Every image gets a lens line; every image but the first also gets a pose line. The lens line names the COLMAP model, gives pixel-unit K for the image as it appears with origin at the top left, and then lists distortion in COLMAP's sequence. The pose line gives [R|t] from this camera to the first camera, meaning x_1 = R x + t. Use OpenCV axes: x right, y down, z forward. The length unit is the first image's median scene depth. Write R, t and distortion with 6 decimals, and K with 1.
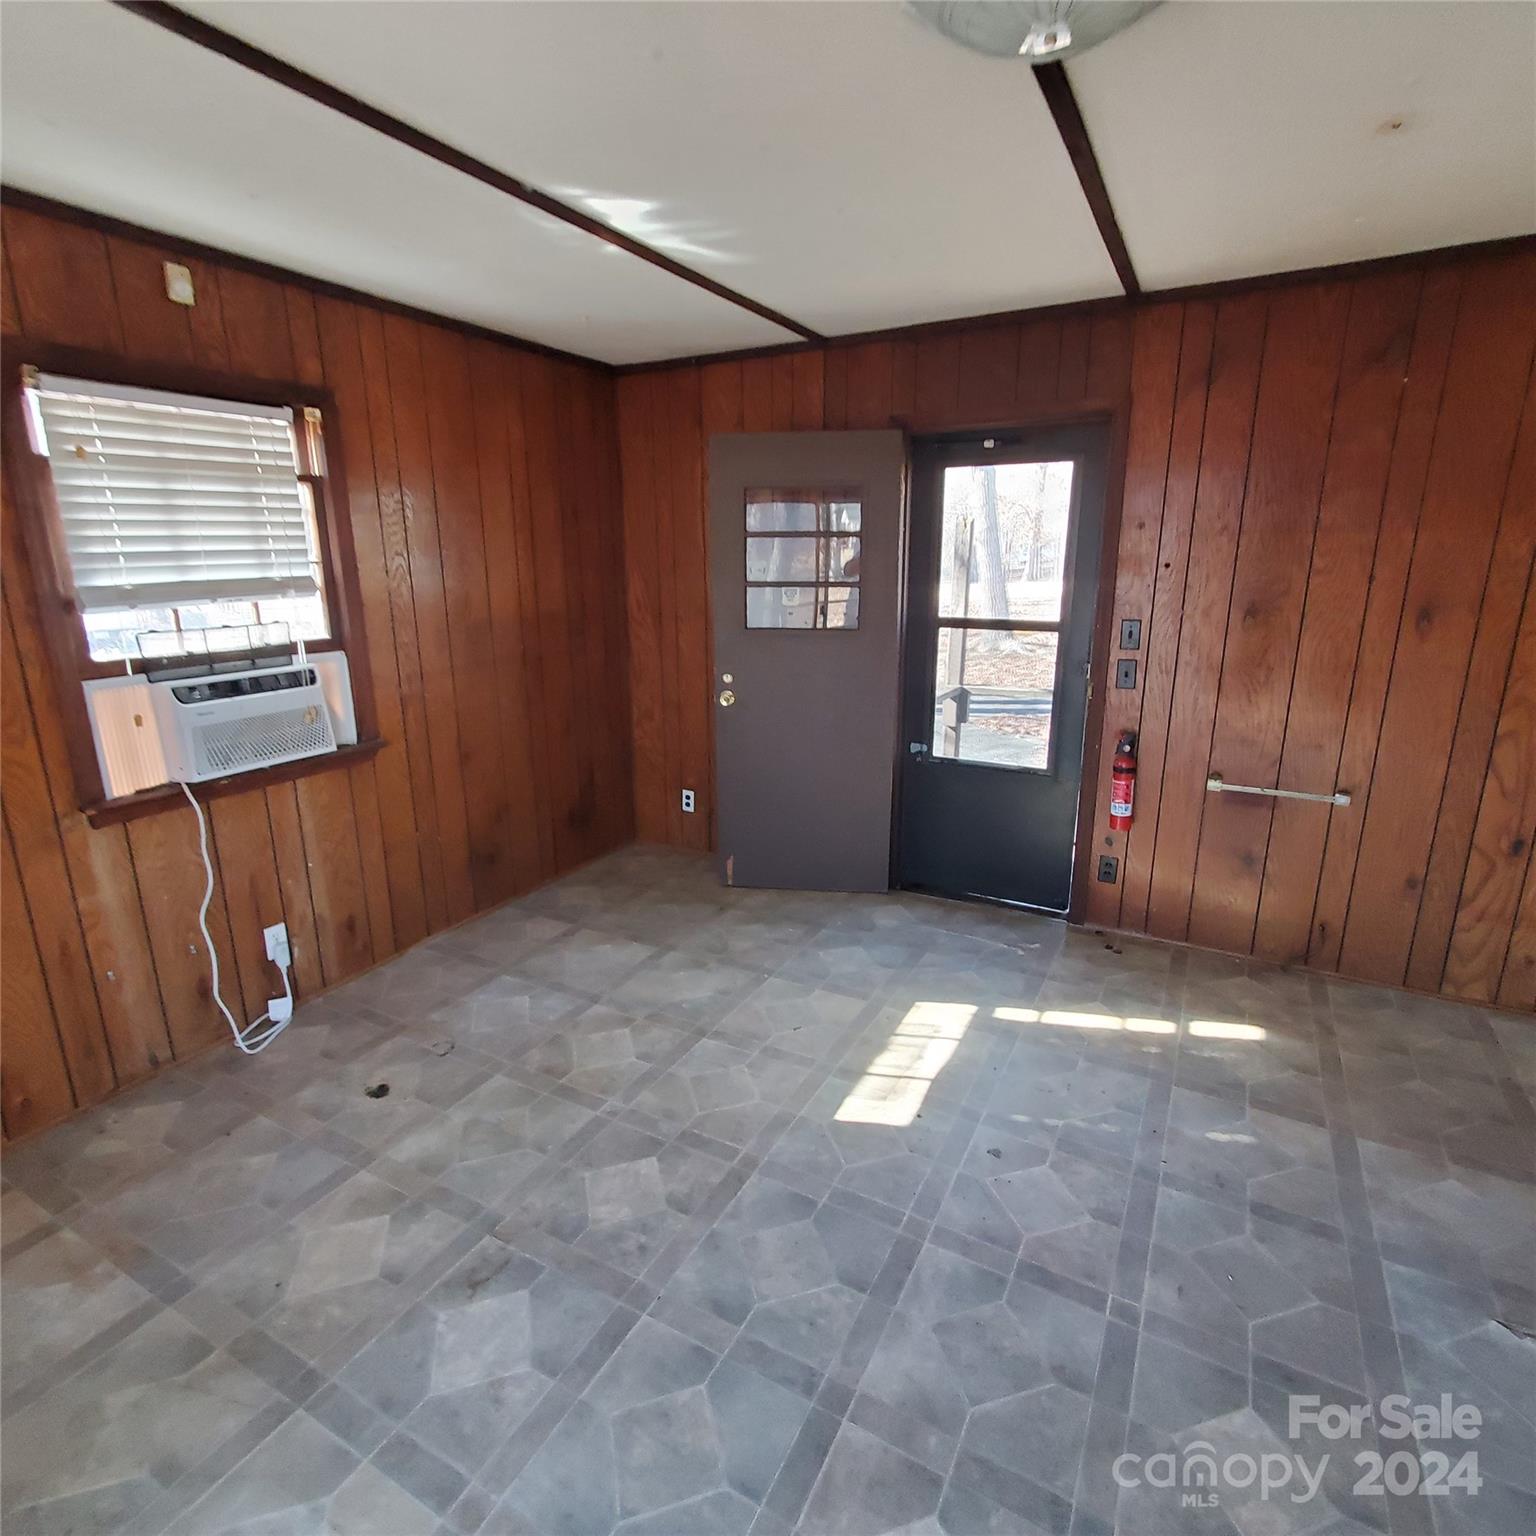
lens RADIAL K [[826.8, 0, 770.5], [0, 826.8, 763.4], [0, 0, 1]] dist [0.004267, 0.003780]
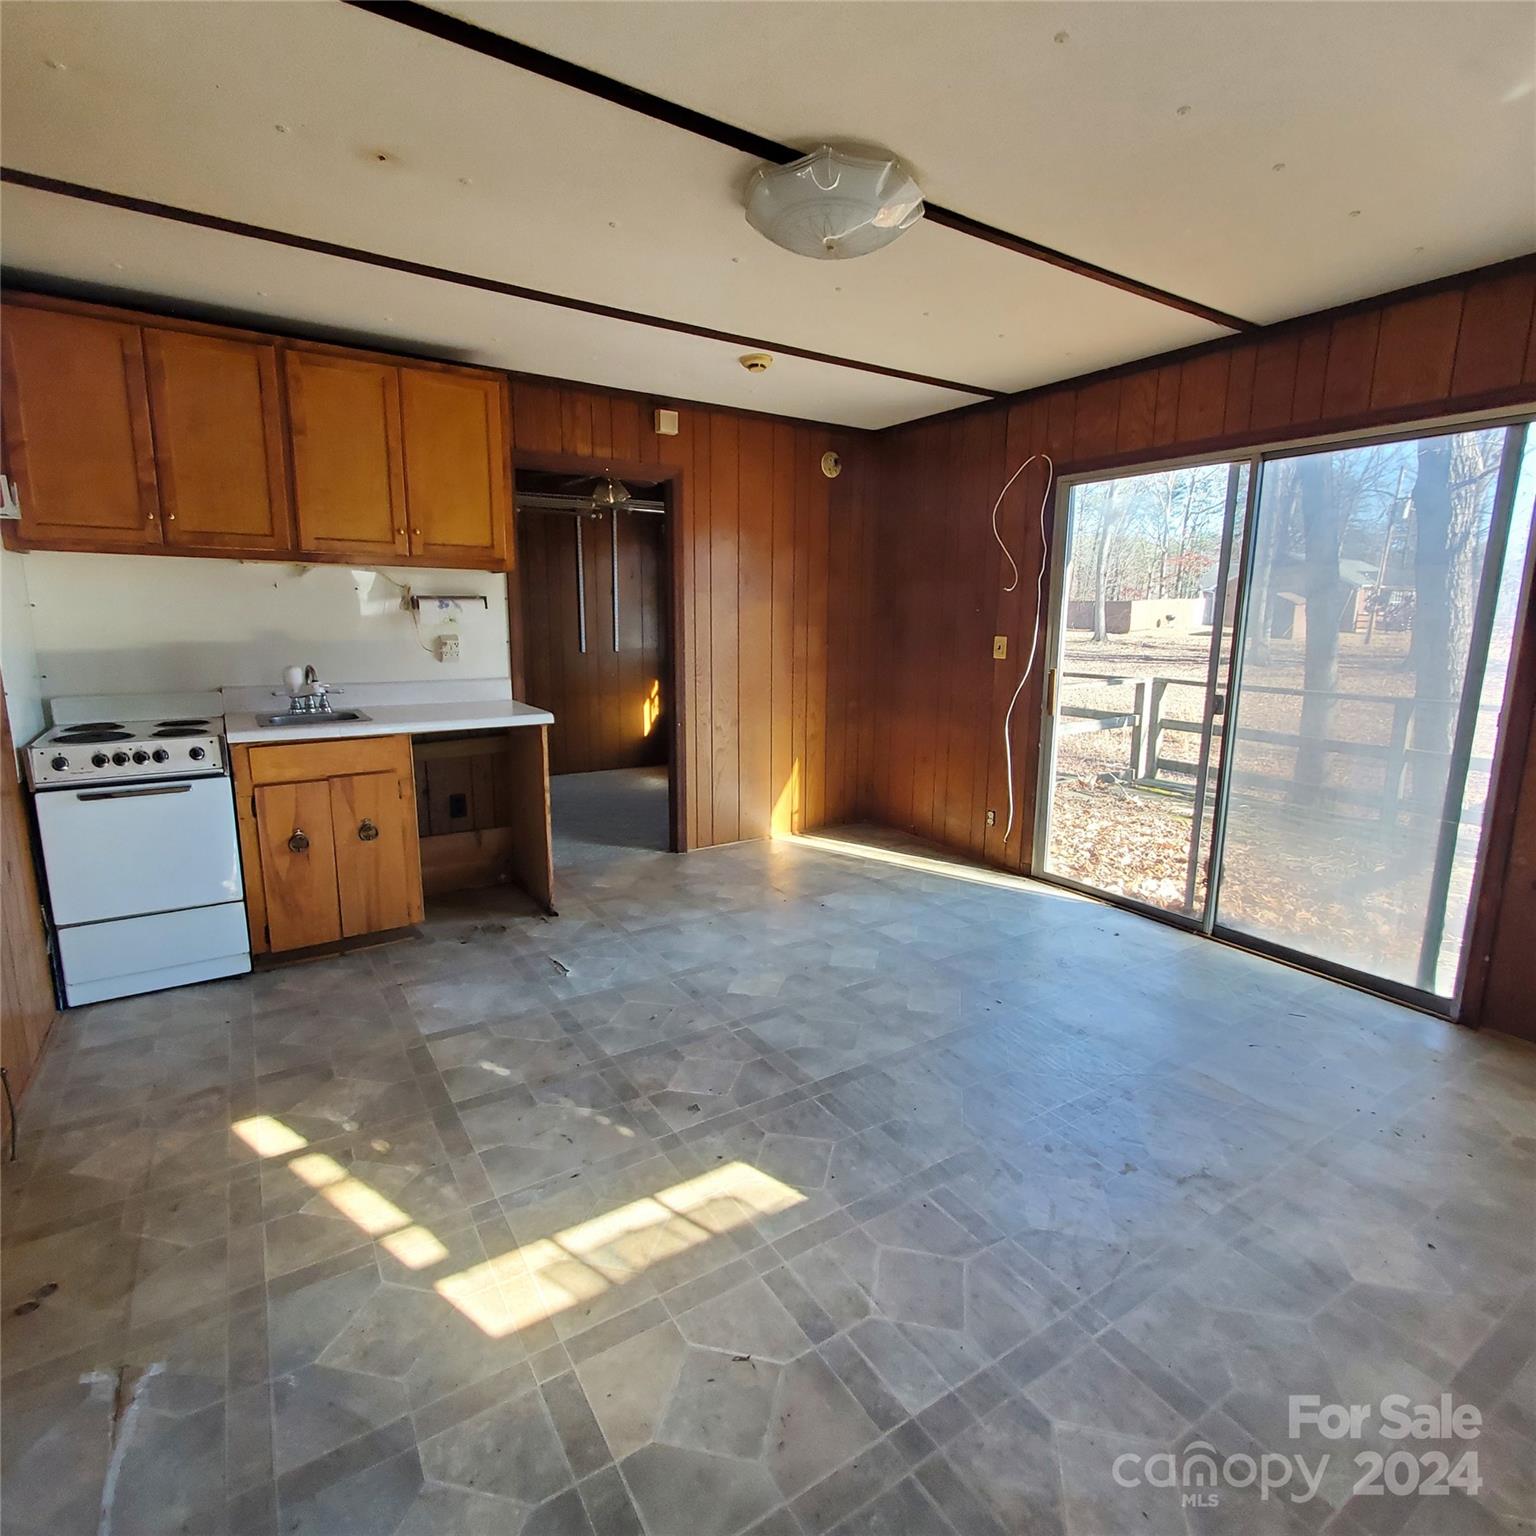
lens RADIAL K [[821.6, 0, 783.3], [0, 821.6, 765.9], [0, 0, 1]] dist [0.003376, 0.001131]
pose [[-0.886068, -0.085894, 0.455527, -0.202377], [0.111326, 0.914494, 0.388982, -0.240508], [-0.449988, 0.395377, -0.800742, 1.252725]]
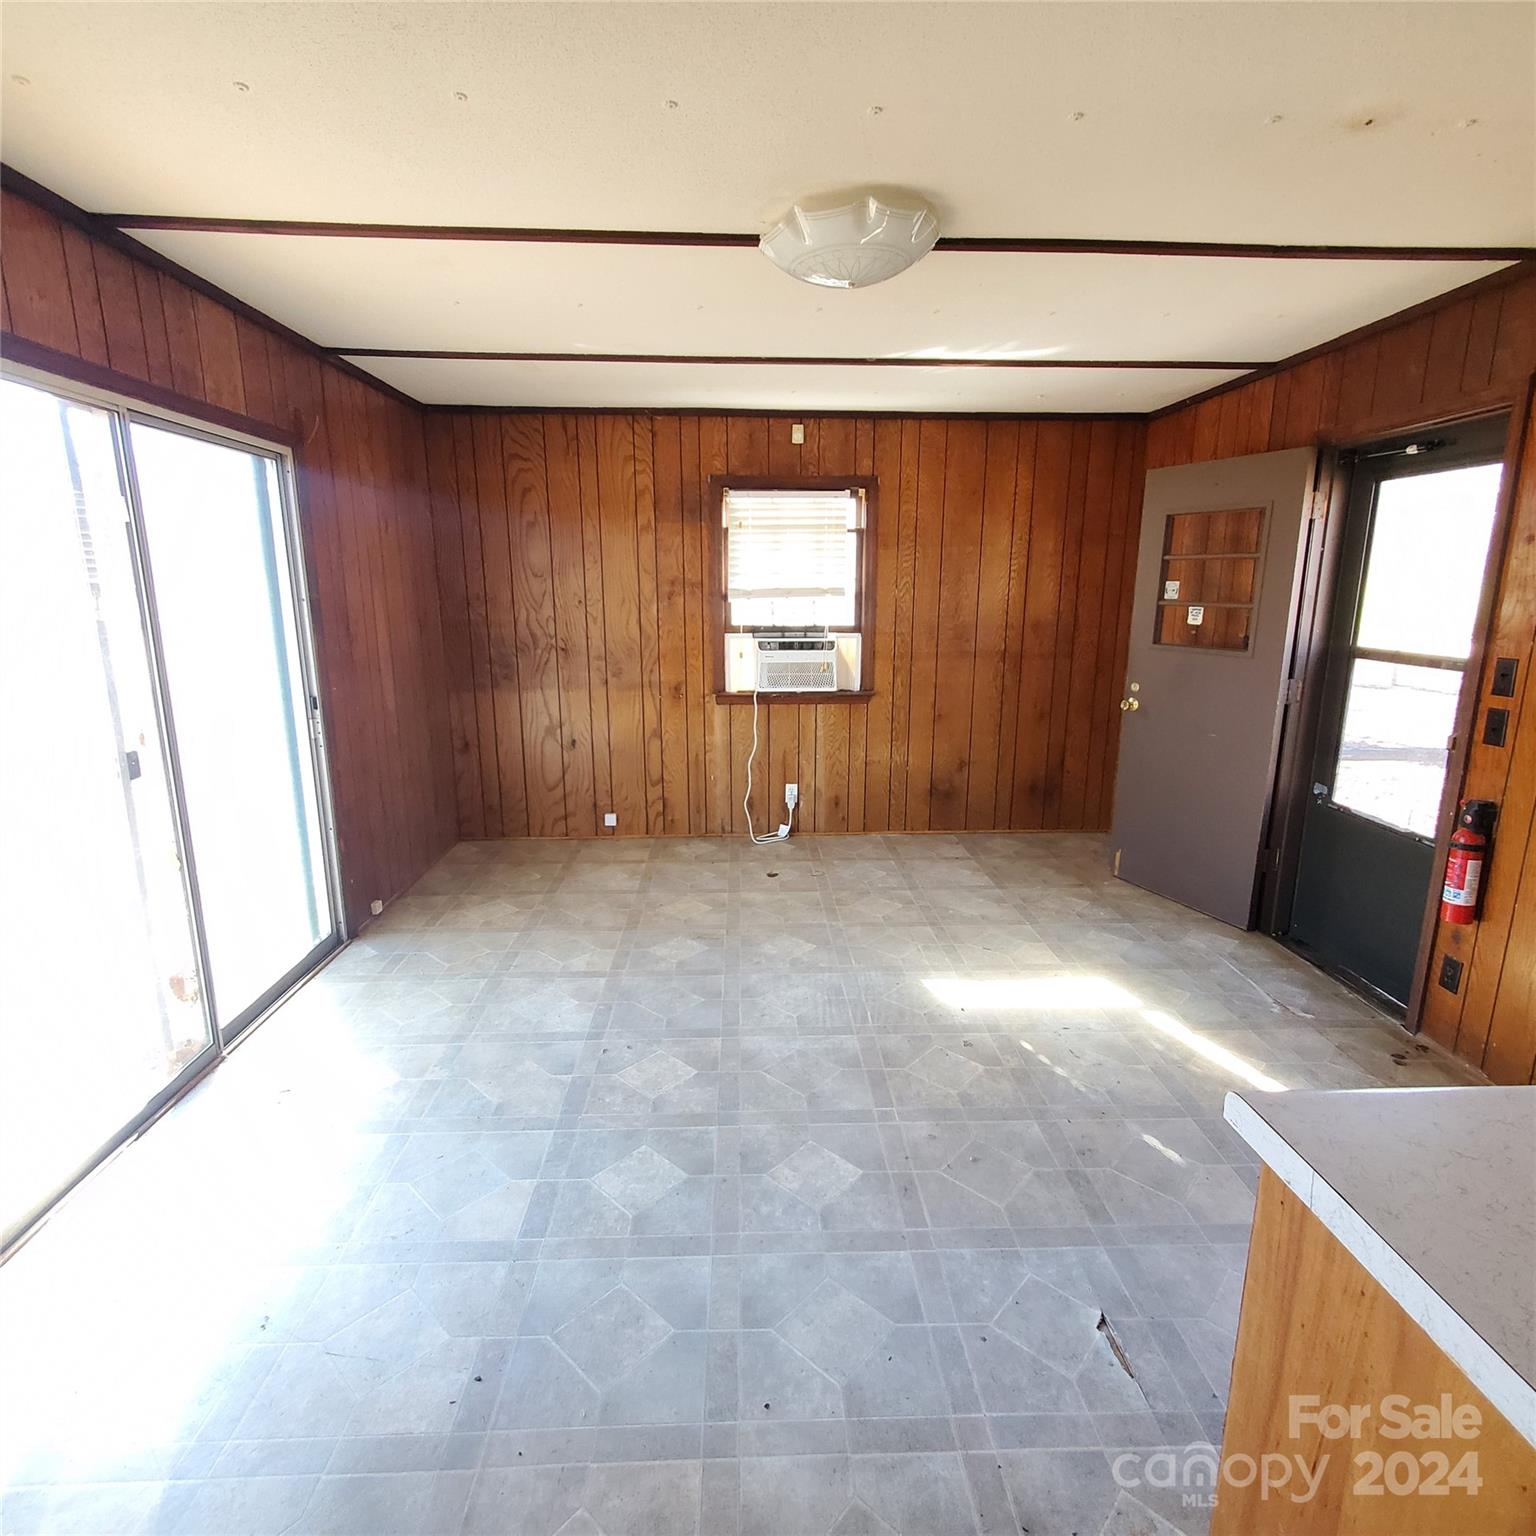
lens RADIAL K [[826.8, 0, 770.5], [0, 826.8, 763.4], [0, 0, 1]] dist [0.004267, 0.003780]
pose [[0.514747, 0.193104, -0.835312, 0.848598], [-0.219877, 0.971452, 0.089080, 0.007590], [0.828667, 0.137812, 0.542511, 0.007111]]
